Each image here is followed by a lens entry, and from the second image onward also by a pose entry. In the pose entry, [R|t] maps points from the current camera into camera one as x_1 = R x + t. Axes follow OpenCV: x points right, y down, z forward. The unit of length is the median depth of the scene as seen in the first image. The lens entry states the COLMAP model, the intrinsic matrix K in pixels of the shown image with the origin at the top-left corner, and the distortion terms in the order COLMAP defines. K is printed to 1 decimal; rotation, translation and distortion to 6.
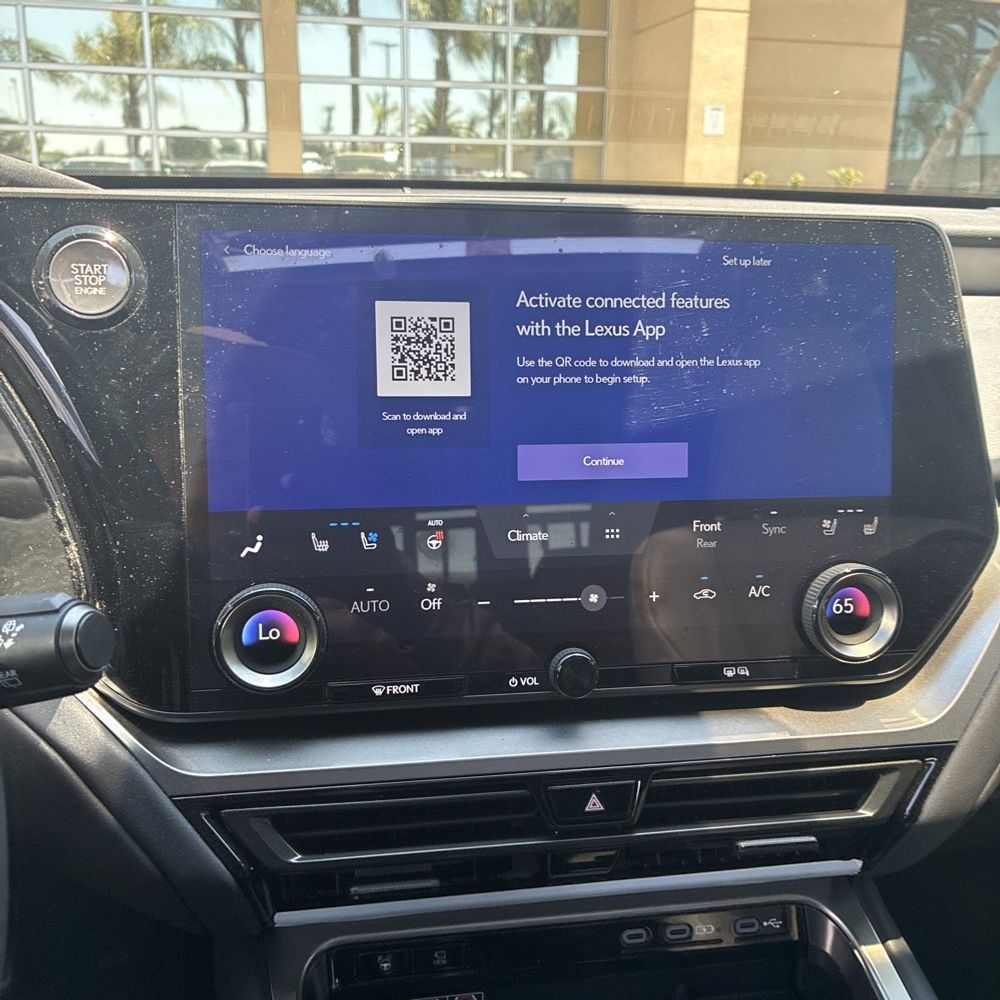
lens RADIAL K [[987.2, 0, 486.5], [0, 987.2, 491.4], [0, 0, 1]] dist [0.018580, 0.006862]
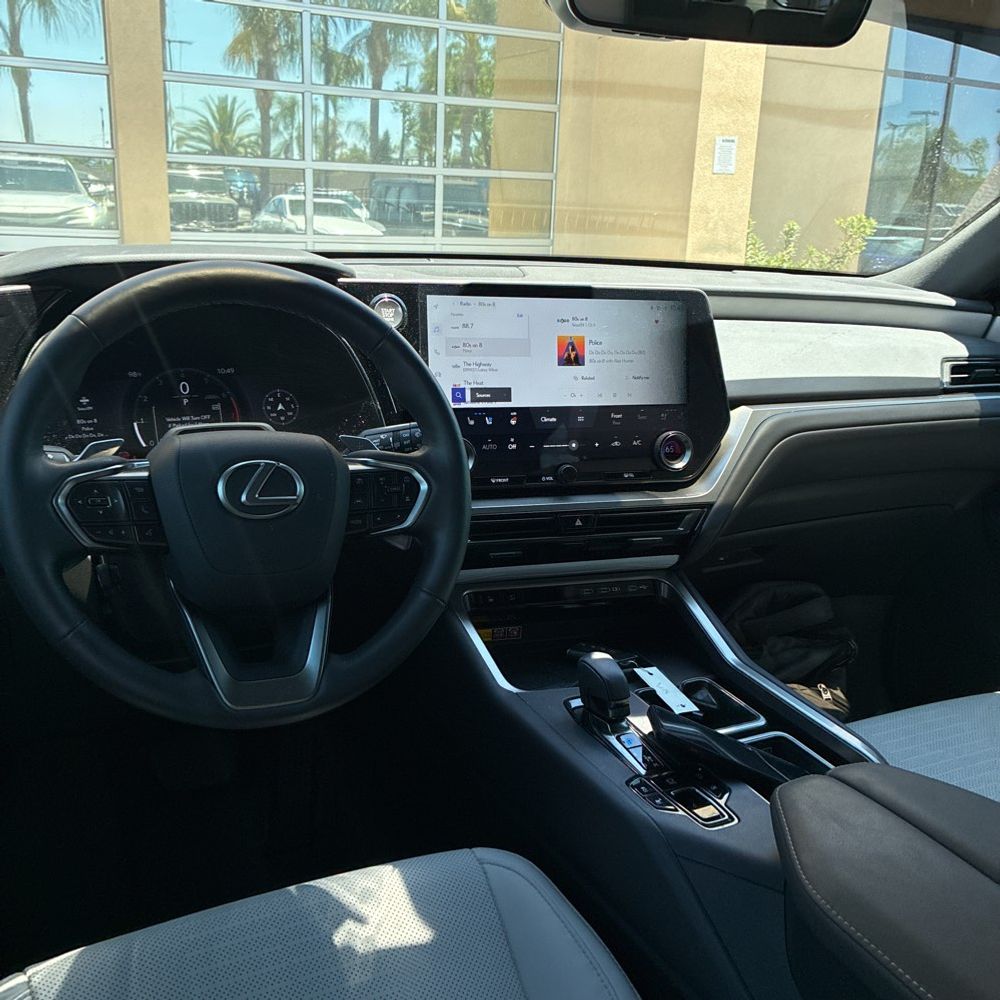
lens RADIAL K [[987.2, 0, 486.5], [0, 987.2, 491.4], [0, 0, 1]] dist [0.018580, 0.006862]
pose [[0.980112, -0.029360, 0.196261, -0.559765], [0.027487, 0.999547, 0.012260, 0.179648], [-0.196532, -0.006621, 0.980475, -1.290437]]
